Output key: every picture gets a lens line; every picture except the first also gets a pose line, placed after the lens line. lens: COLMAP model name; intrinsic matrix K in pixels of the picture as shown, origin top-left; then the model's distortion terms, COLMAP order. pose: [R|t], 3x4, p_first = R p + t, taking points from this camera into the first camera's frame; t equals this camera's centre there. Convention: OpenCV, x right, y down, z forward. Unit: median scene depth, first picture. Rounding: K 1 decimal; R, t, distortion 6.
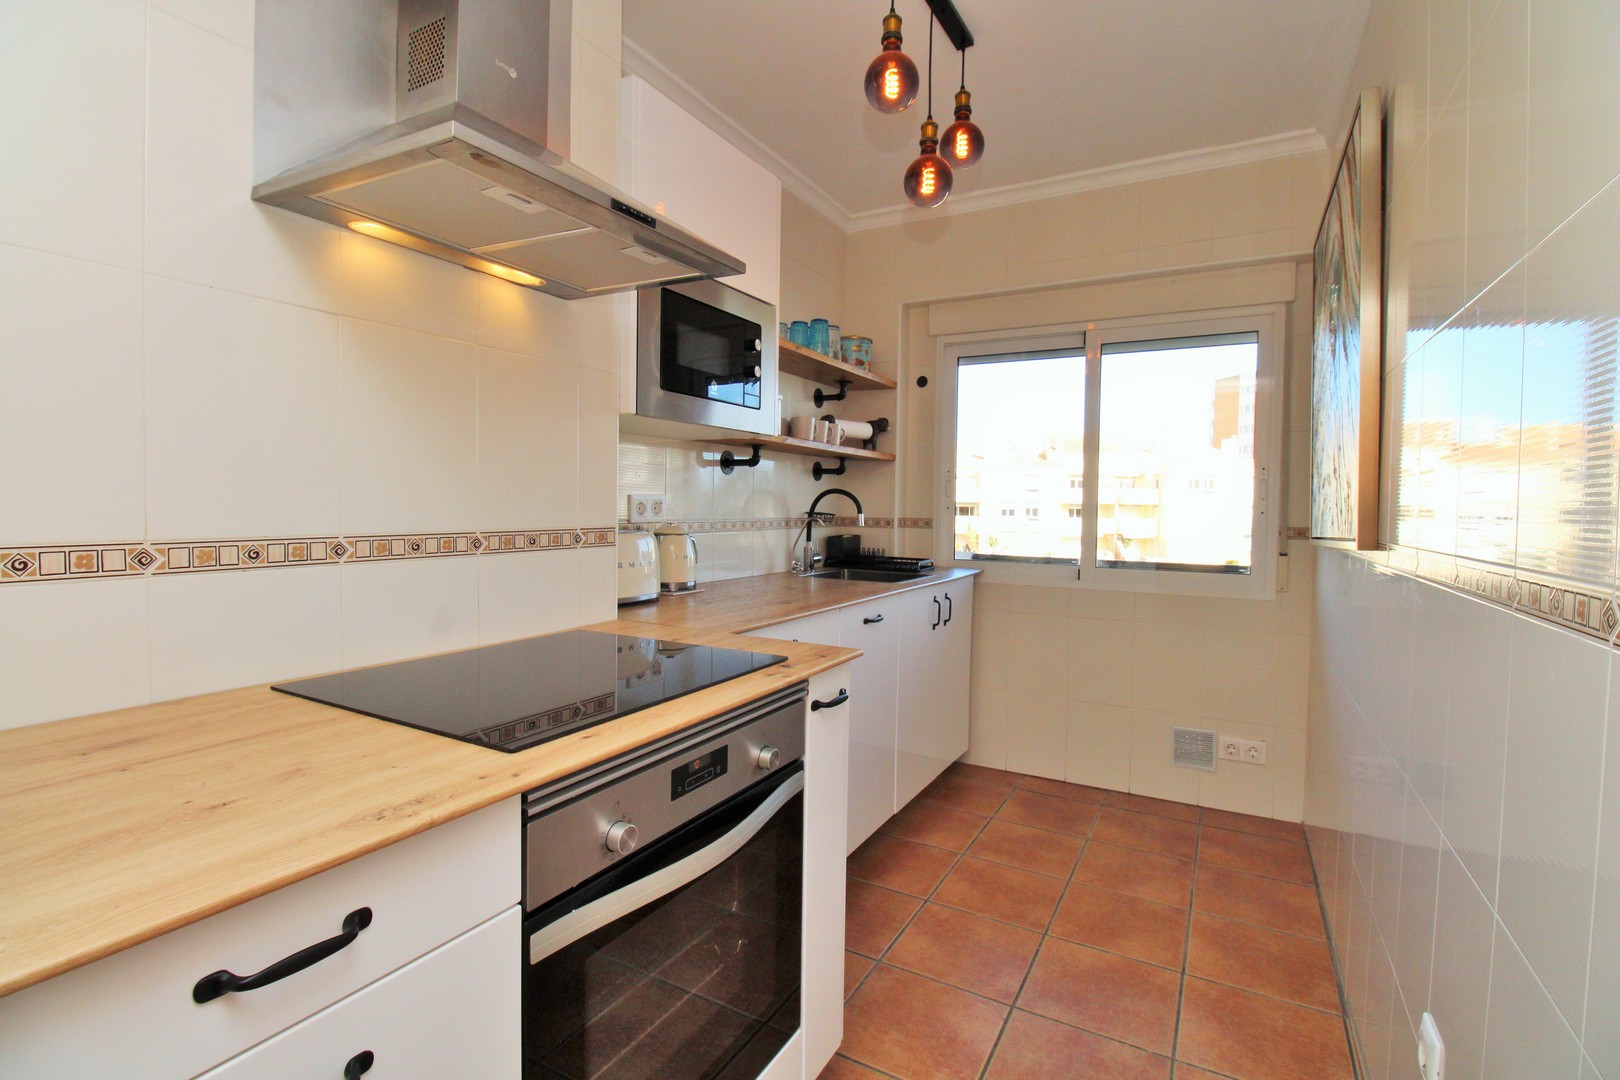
lens RADIAL K [[751.8, 0, 813.2], [0, 751.8, 538.7], [0, 0, 1]] dist [-0.029830, -0.001522]
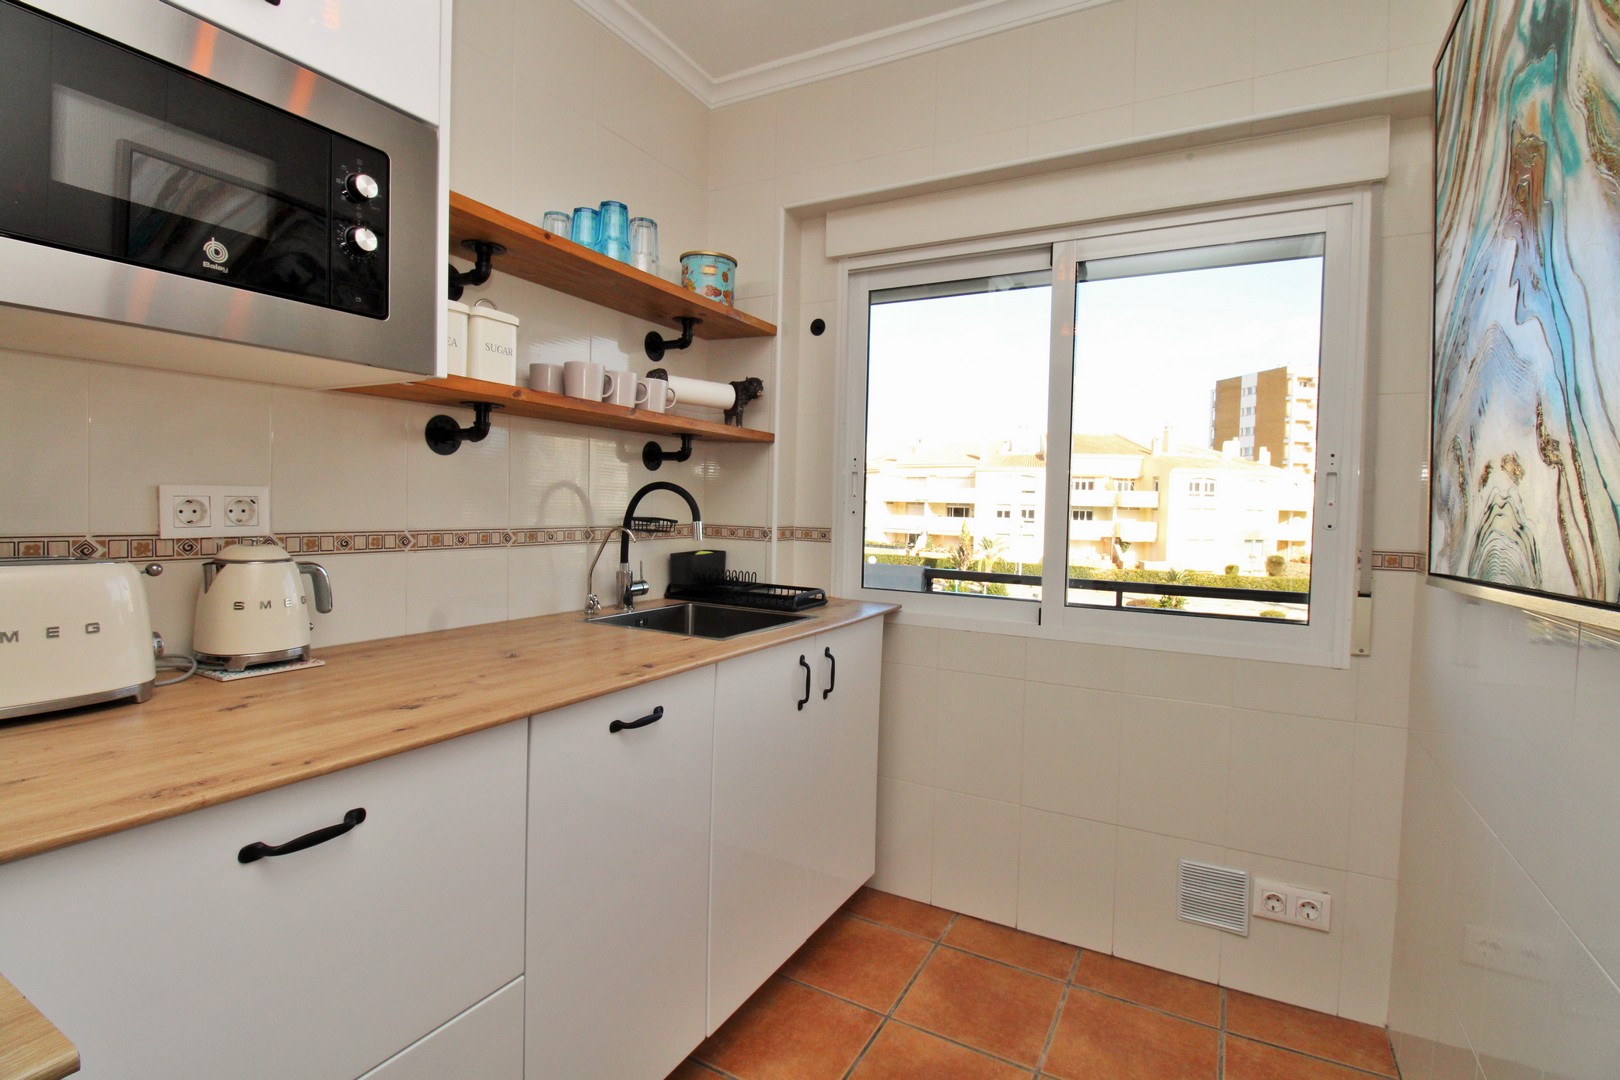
lens RADIAL K [[751.8, 0, 816.1], [0, 751.8, 532.1], [0, 0, 1]] dist [-0.029830, -0.001522]
pose [[0.999902, 0.013052, 0.005073, 0.148142], [-0.013017, 0.999892, -0.006782, -0.018980], [-0.005161, 0.006715, 0.999964, 0.331787]]
